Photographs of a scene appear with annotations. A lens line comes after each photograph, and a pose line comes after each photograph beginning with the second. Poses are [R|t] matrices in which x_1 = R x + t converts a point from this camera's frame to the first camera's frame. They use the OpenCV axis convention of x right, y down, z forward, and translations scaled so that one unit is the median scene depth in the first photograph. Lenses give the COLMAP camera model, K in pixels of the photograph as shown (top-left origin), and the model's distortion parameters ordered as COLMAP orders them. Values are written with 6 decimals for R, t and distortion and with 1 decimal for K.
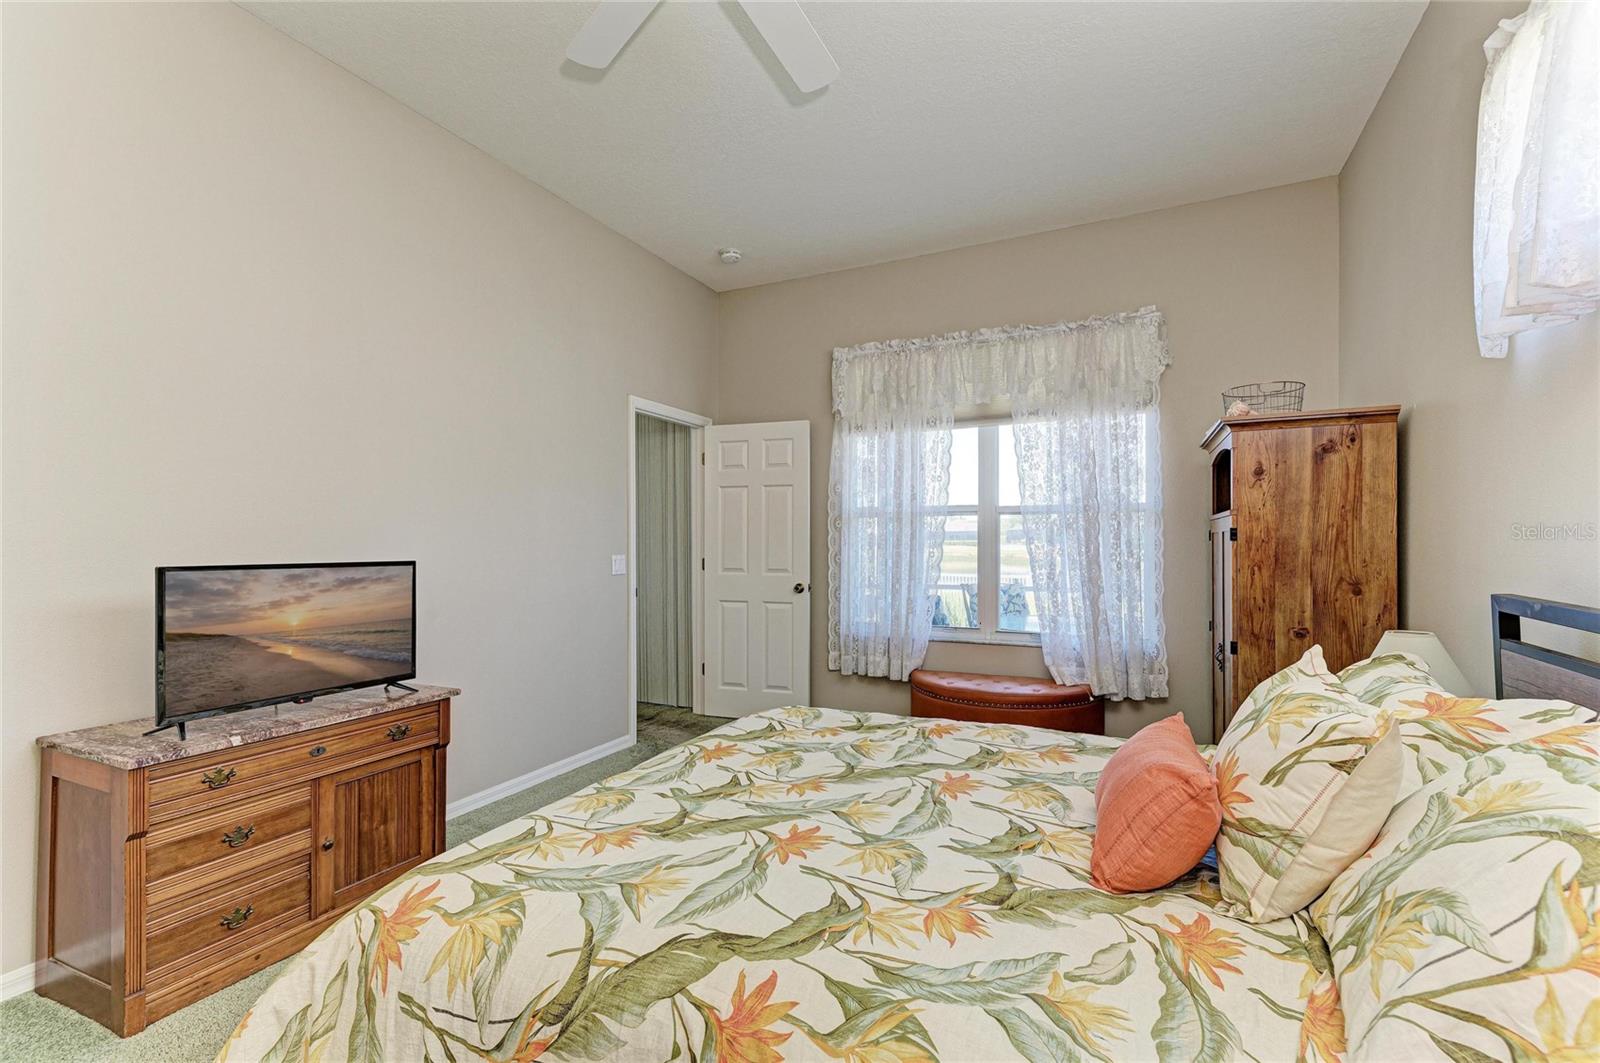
lens RADIAL K [[710.3, 0, 812.0], [0, 710.3, 537.7], [0, 0, 1]] dist [0.021314, 0.000224]
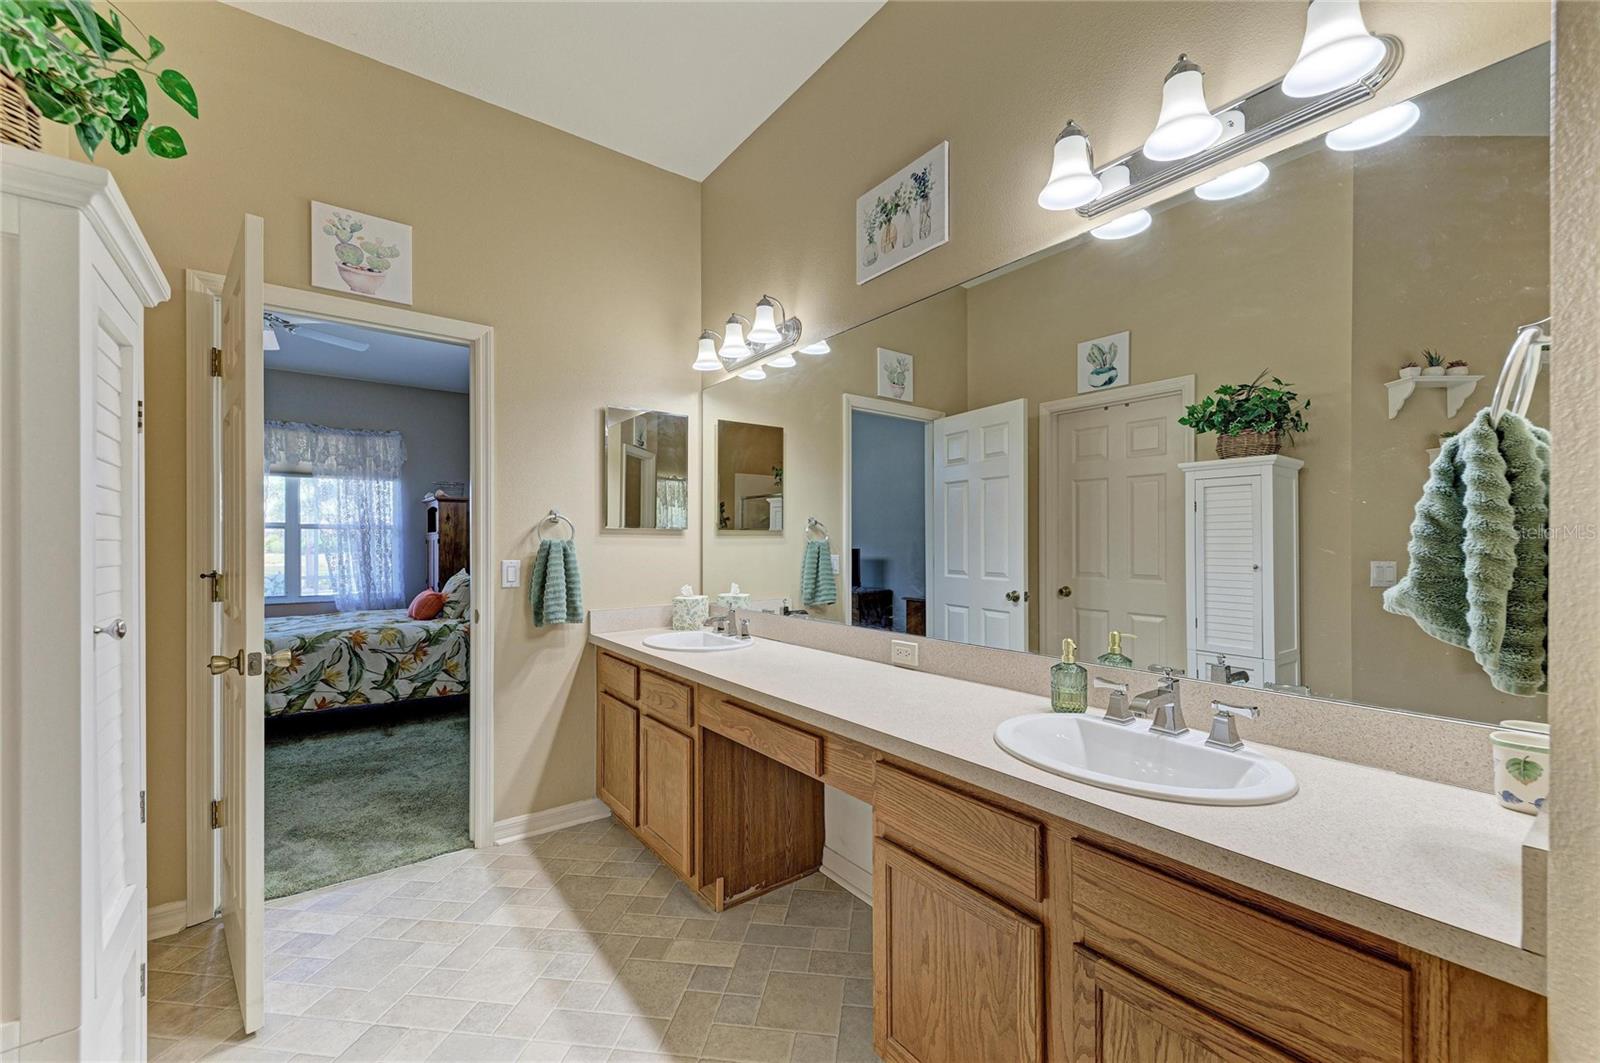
lens RADIAL K [[629.3, 0, 798.2], [0, 629.3, 543.9], [0, 0, 1]] dist [0.019232, -0.004259]
pose [[0.473005, 0.006920, 0.881033, -0.808481], [-0.006752, 0.999968, -0.004229, 0.004584], [-0.881034, -0.003948, 0.473036, -1.223502]]
